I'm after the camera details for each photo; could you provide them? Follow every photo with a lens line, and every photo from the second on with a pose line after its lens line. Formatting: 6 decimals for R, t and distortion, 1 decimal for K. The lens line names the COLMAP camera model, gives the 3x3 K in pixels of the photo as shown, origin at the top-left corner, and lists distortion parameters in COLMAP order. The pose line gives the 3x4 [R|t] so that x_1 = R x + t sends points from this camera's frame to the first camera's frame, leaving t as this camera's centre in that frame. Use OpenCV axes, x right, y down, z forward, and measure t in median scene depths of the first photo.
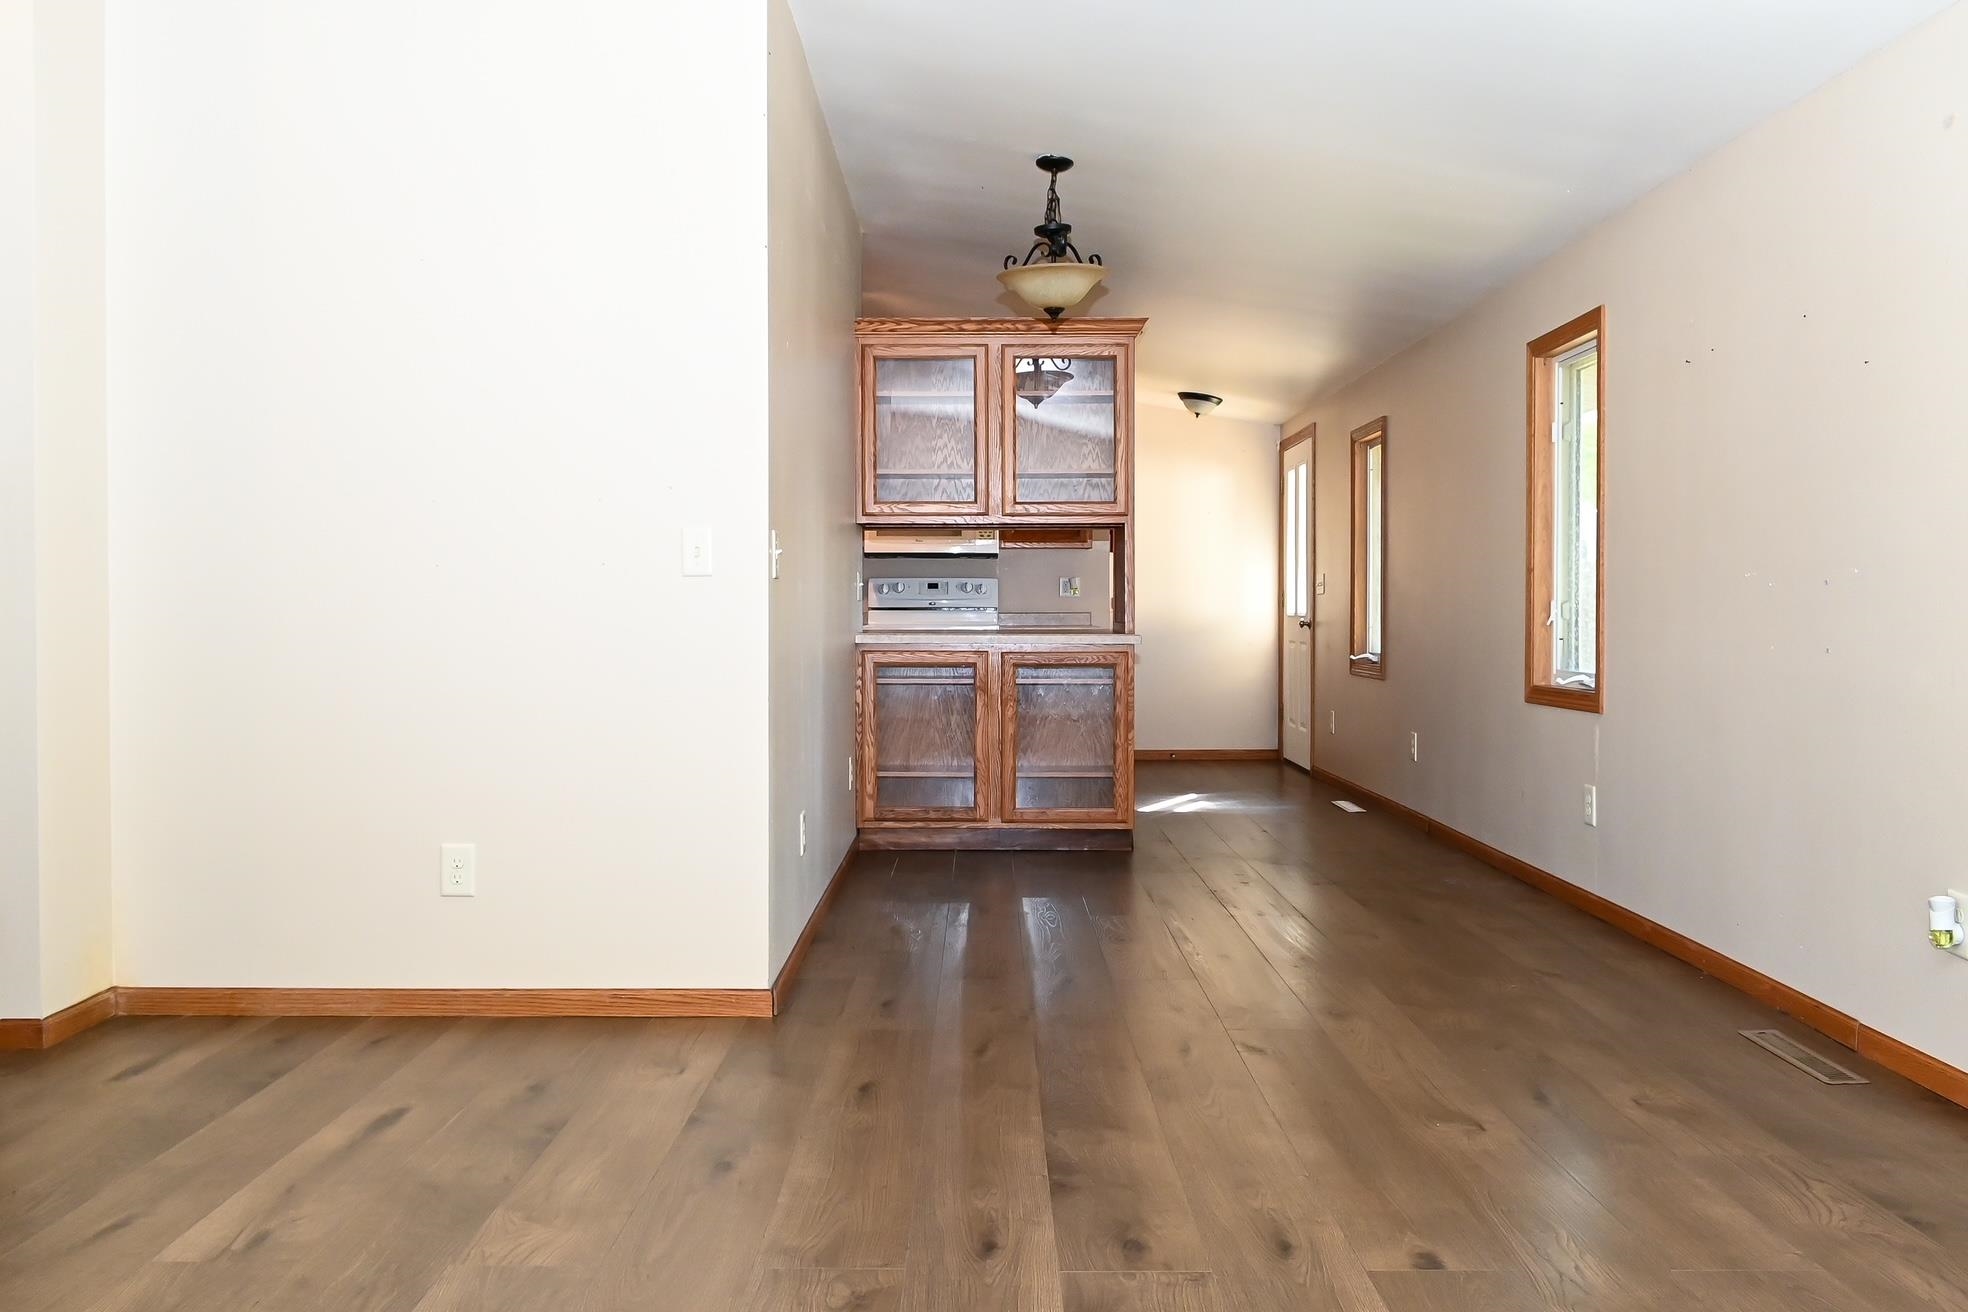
lens RADIAL K [[1560.8, 0, 981.8], [0, 1560.8, 656.9], [0, 0, 1]] dist [-0.011736, 0.007102]
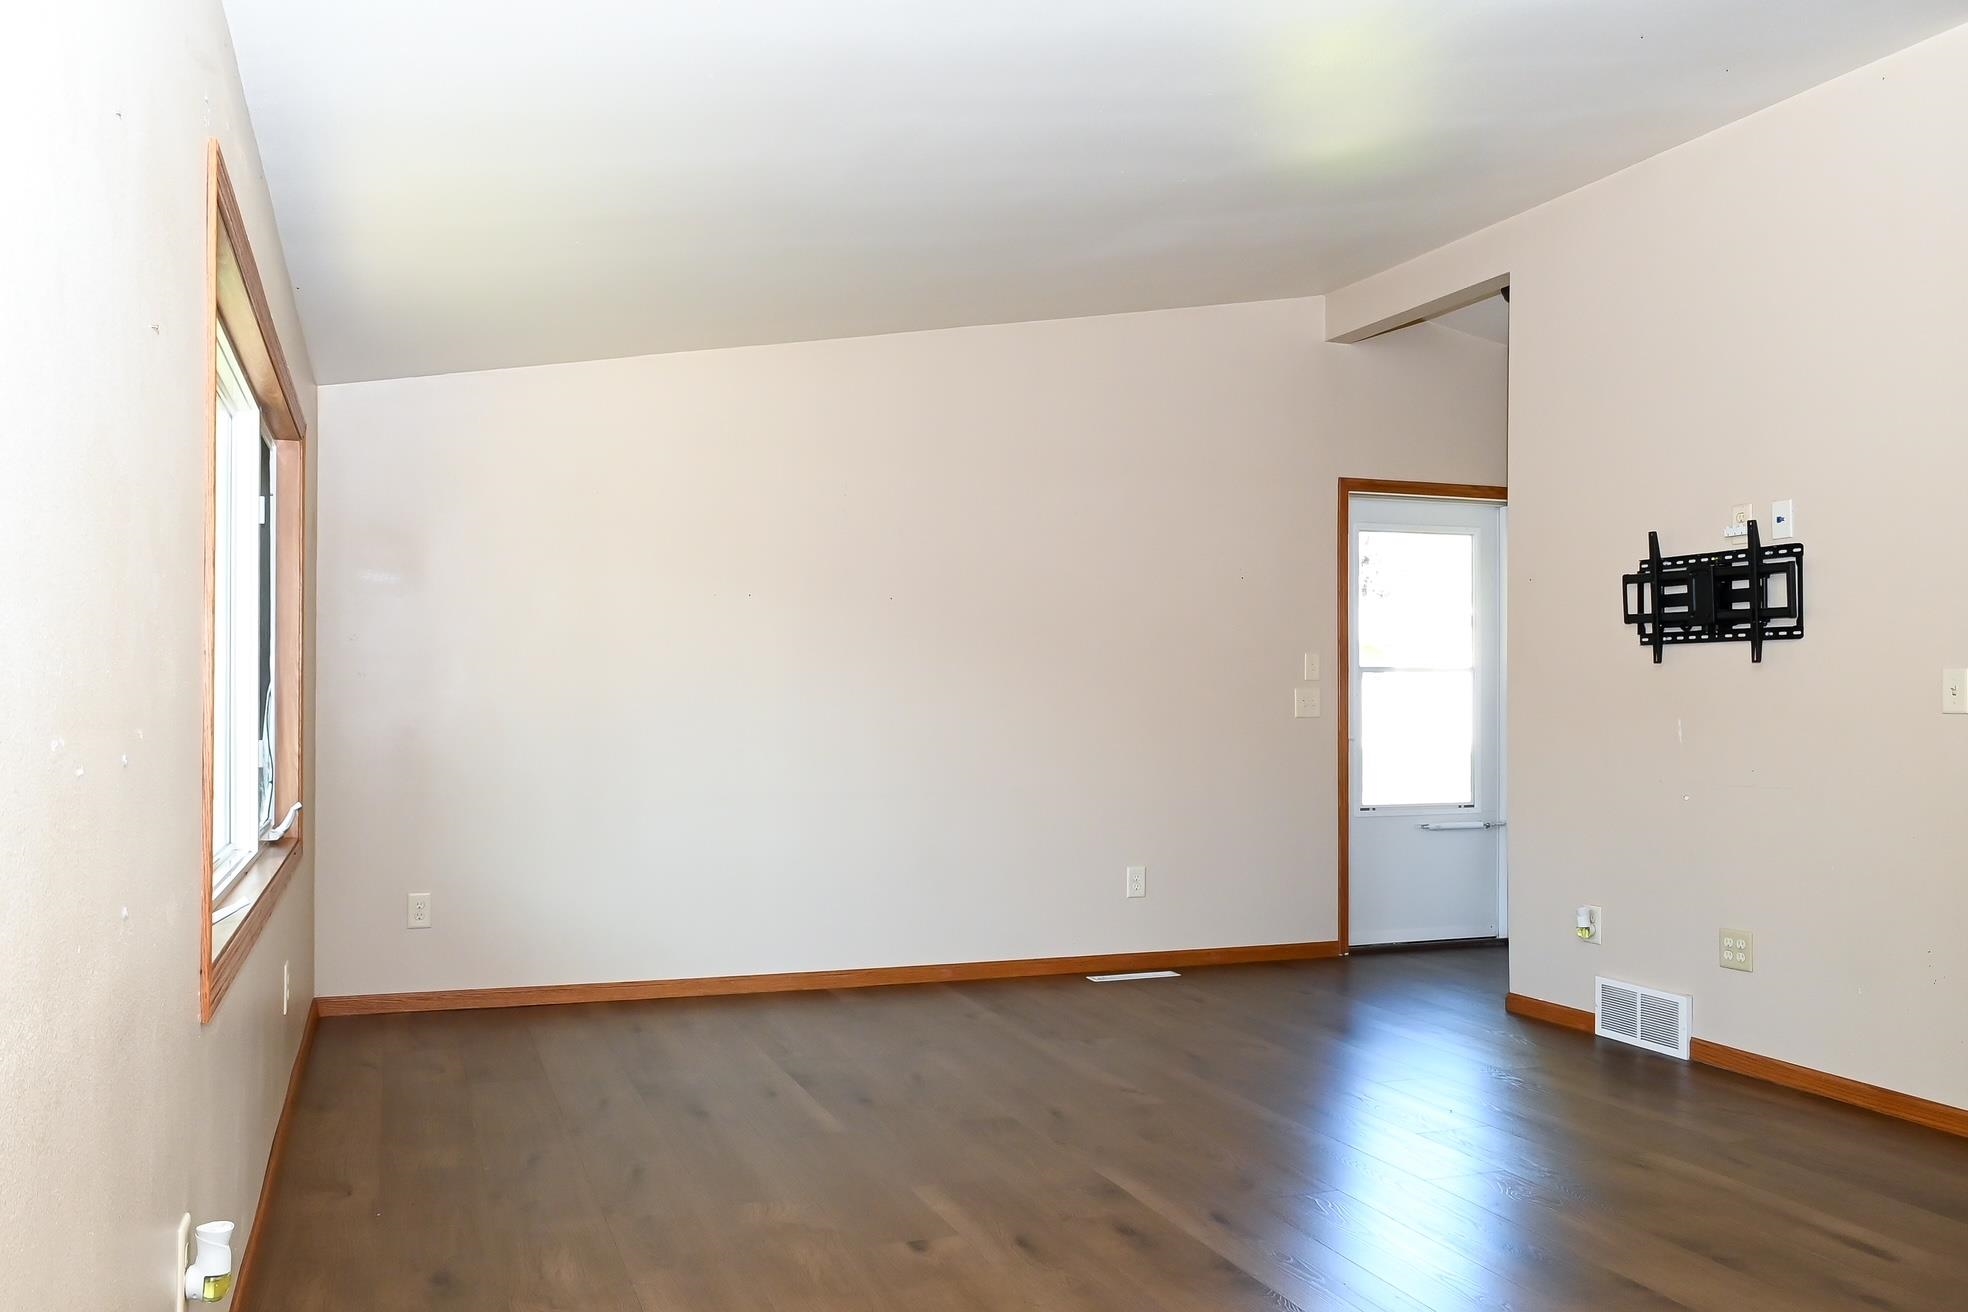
lens RADIAL K [[1560.8, 0, 960.4], [0, 1560.8, 698.2], [0, 0, 1]] dist [-0.011736, 0.007102]
pose [[-0.939125, -0.004668, -0.343545, 0.700542], [-0.013202, 0.999660, 0.022507, -0.114572], [0.343322, 0.025672, -0.938867, 2.210553]]
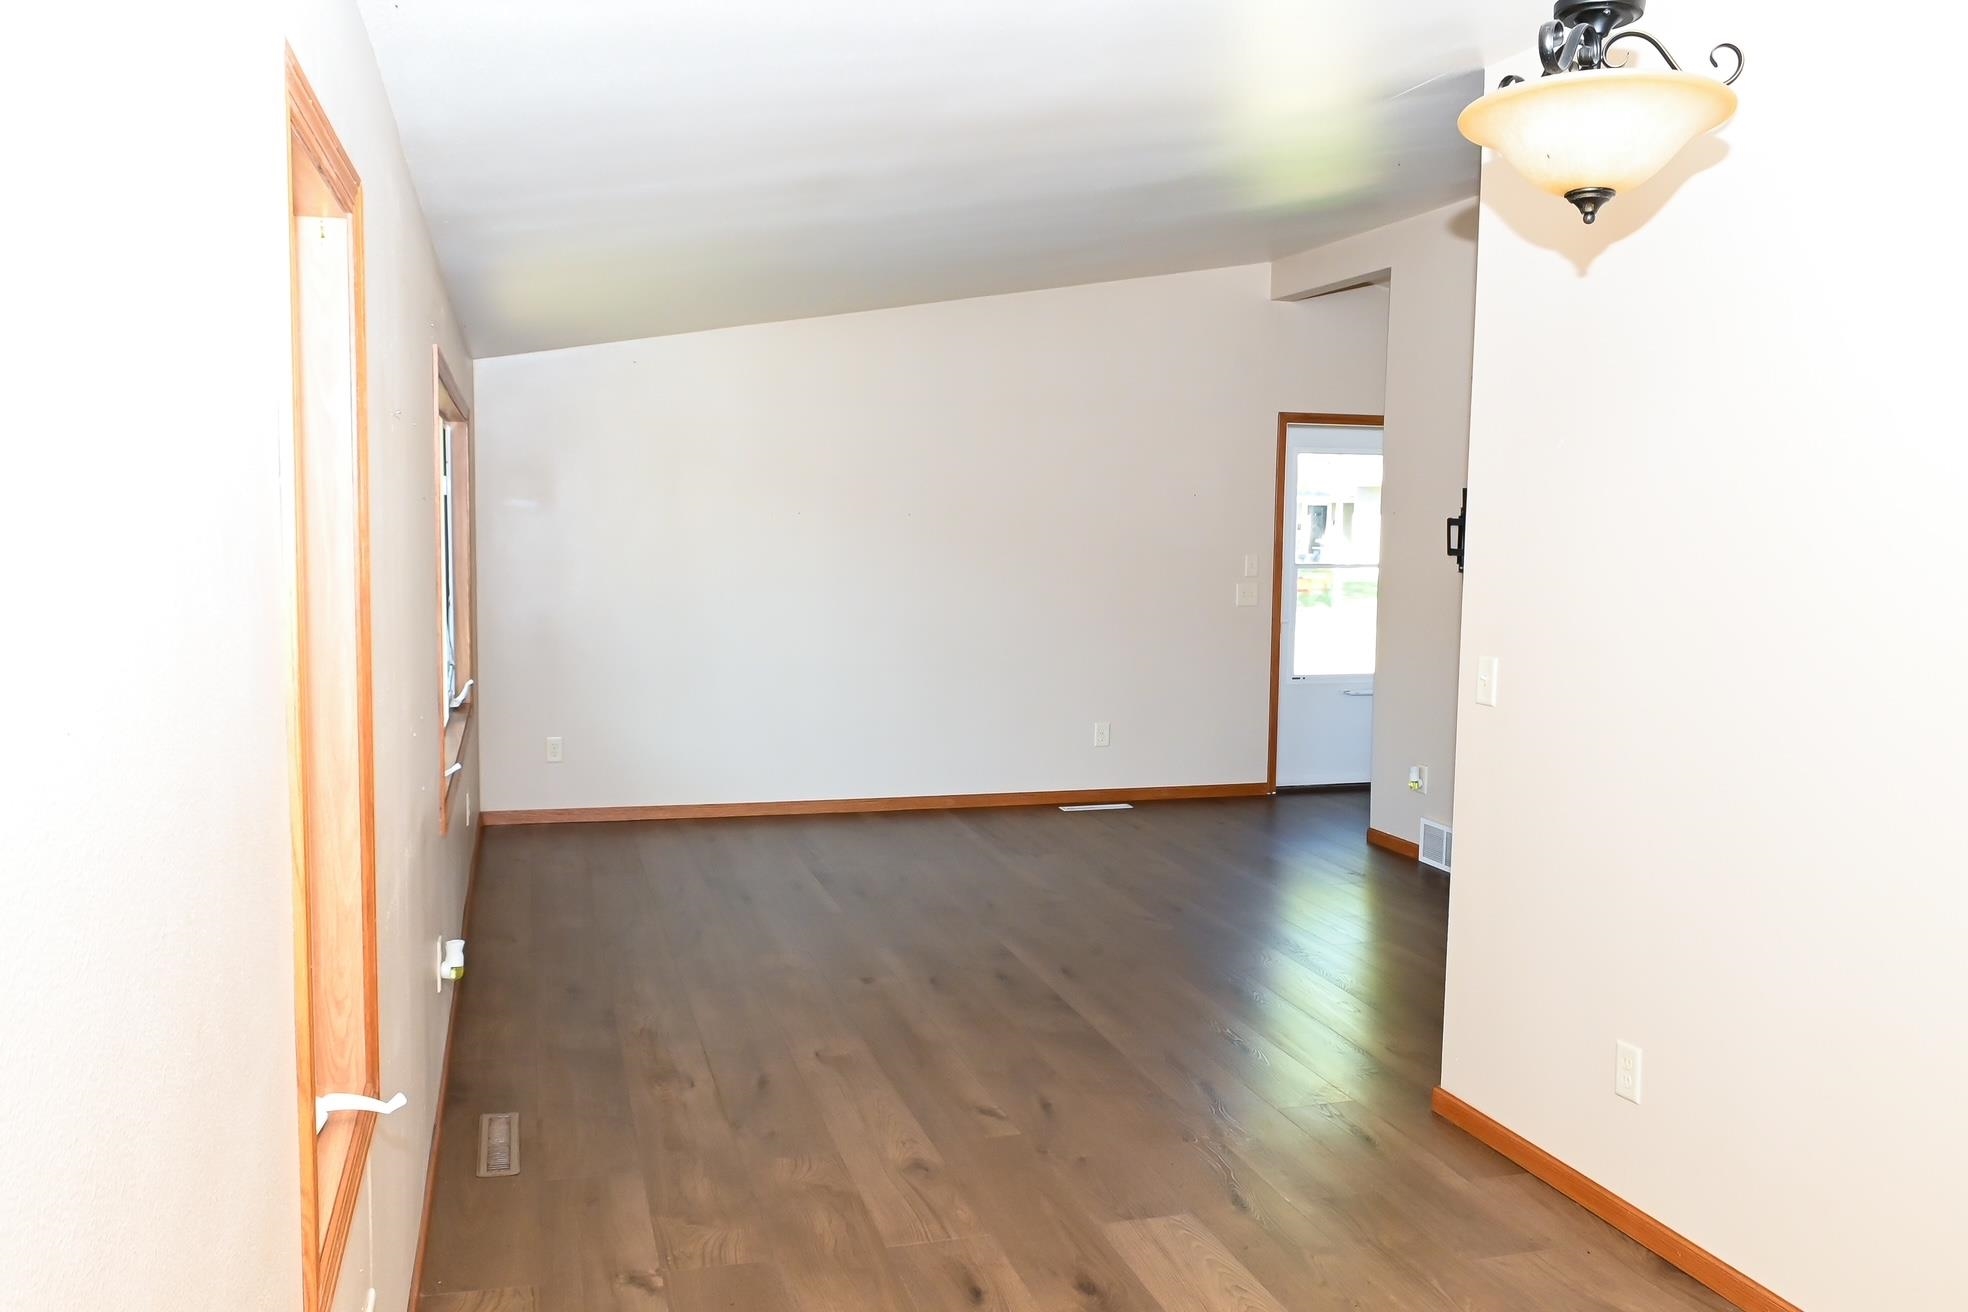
lens RADIAL K [[1560.8, 0, 983.8], [0, 1560.8, 657.2], [0, 0, 1]] dist [-0.011736, 0.007102]
pose [[-0.958201, 0.011311, -0.285871, 0.723842], [-0.023014, 0.992933, 0.116424, -0.302075], [0.285168, 0.118136, -0.951169, 2.963652]]
